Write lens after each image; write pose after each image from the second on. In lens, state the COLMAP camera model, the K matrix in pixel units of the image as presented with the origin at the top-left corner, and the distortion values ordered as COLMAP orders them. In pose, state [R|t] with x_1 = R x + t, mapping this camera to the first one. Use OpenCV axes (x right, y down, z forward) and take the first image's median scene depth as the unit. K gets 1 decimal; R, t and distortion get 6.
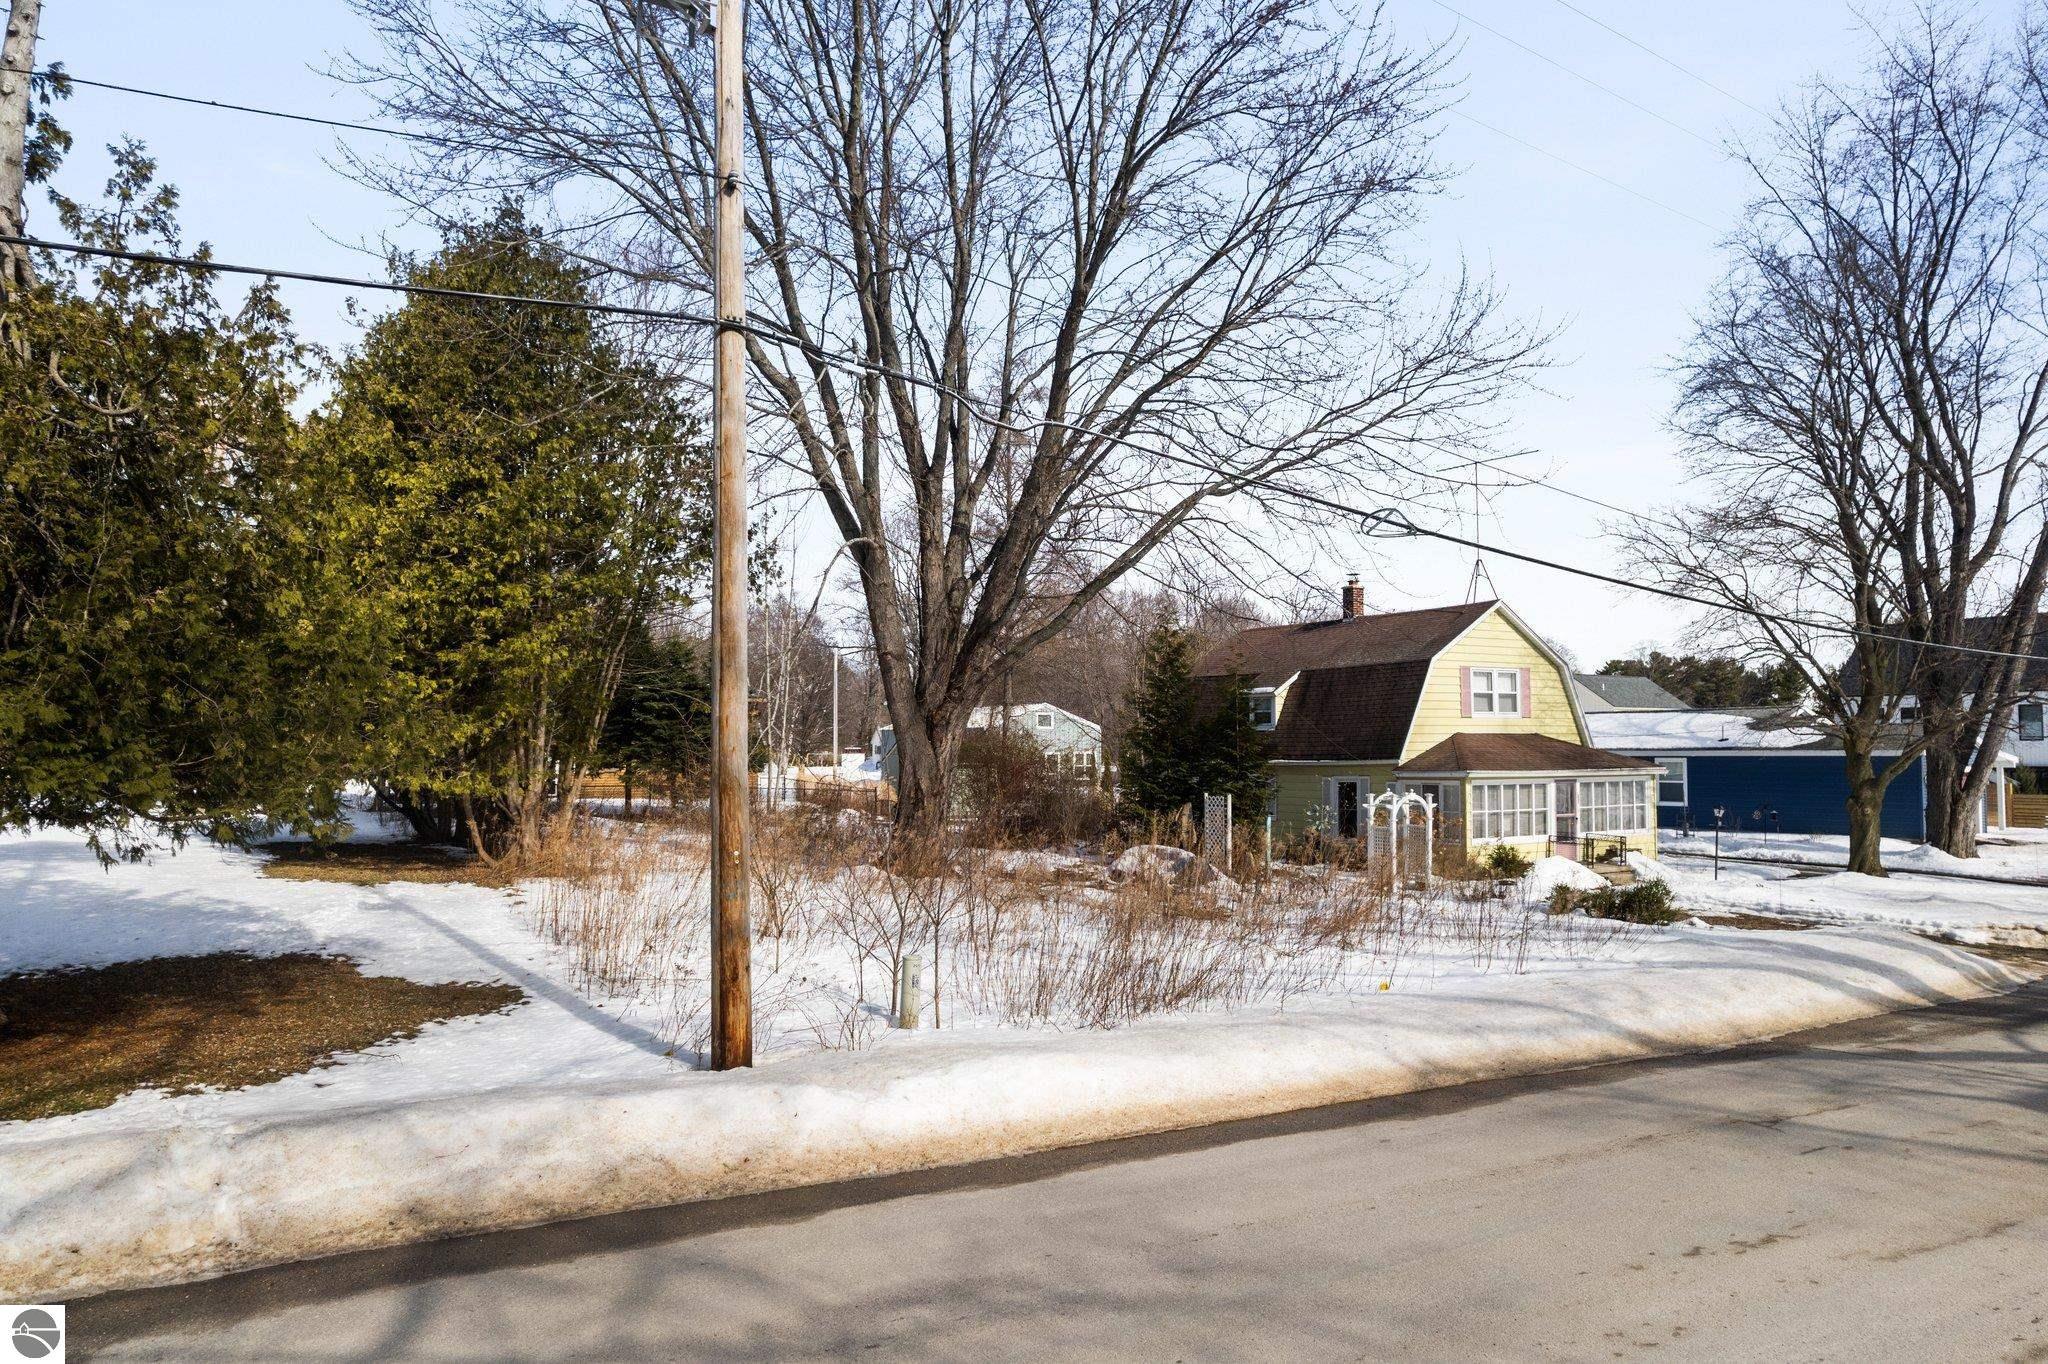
lens RADIAL K [[1309.6, 0, 1024.0], [0, 1309.6, 682.0], [0, 0, 1]] dist [-0.091591, 0.055362]
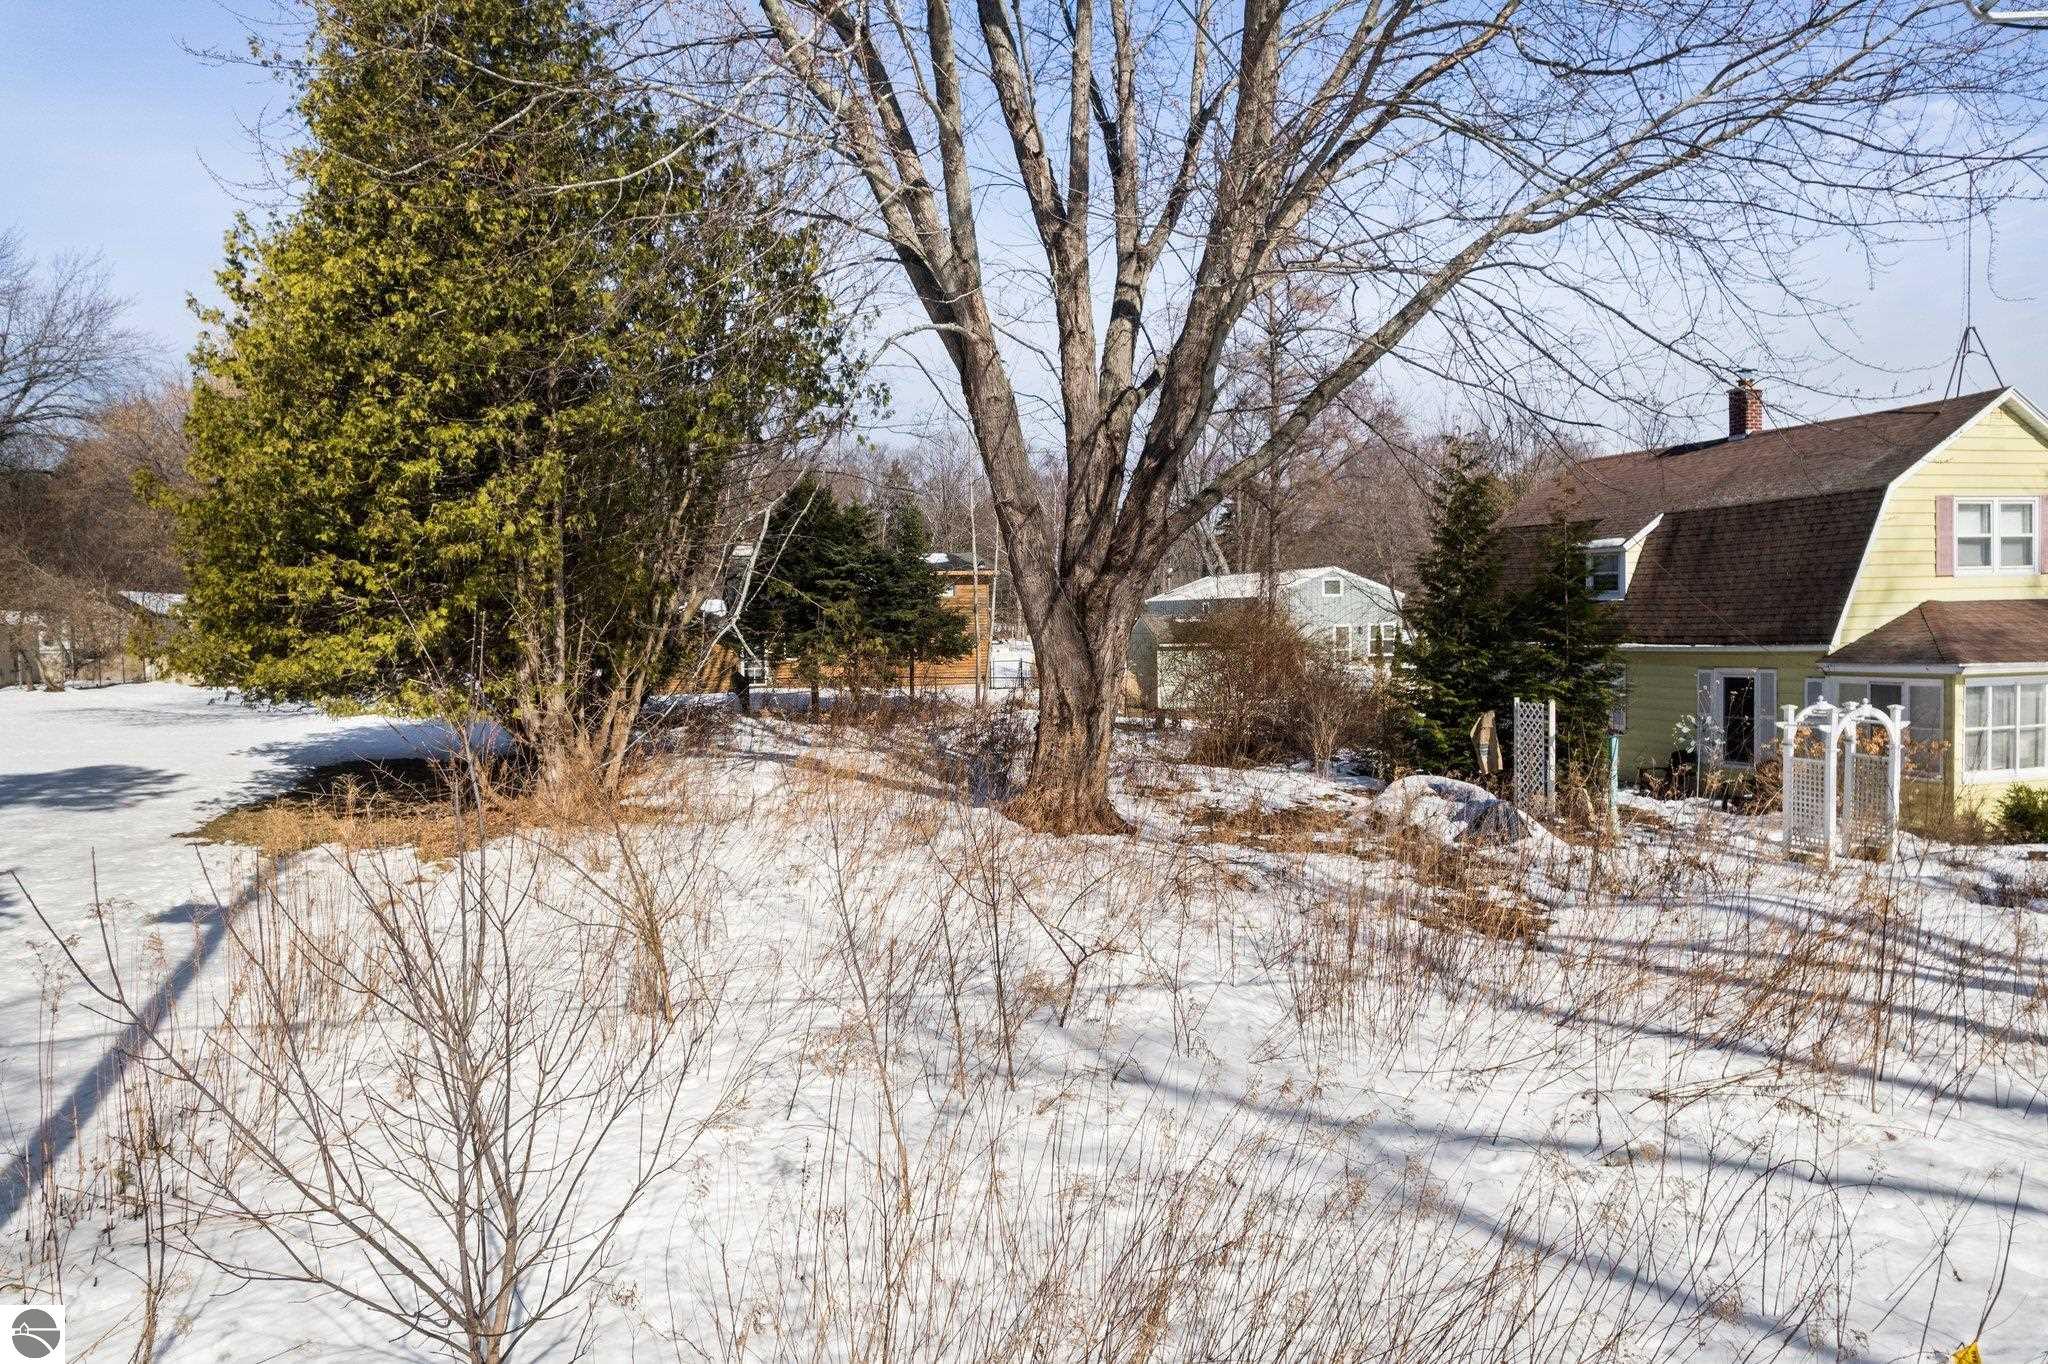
lens RADIAL K [[1332.9, 0, 1024.0], [0, 1332.9, 682.0], [0, 0, 1]] dist [-0.091032, 0.090545]
pose [[0.972466, -0.008362, -0.232894, 0.052207], [0.031682, 0.994822, 0.096573, 0.002956], [0.230880, -0.101292, 0.967695, 0.291168]]
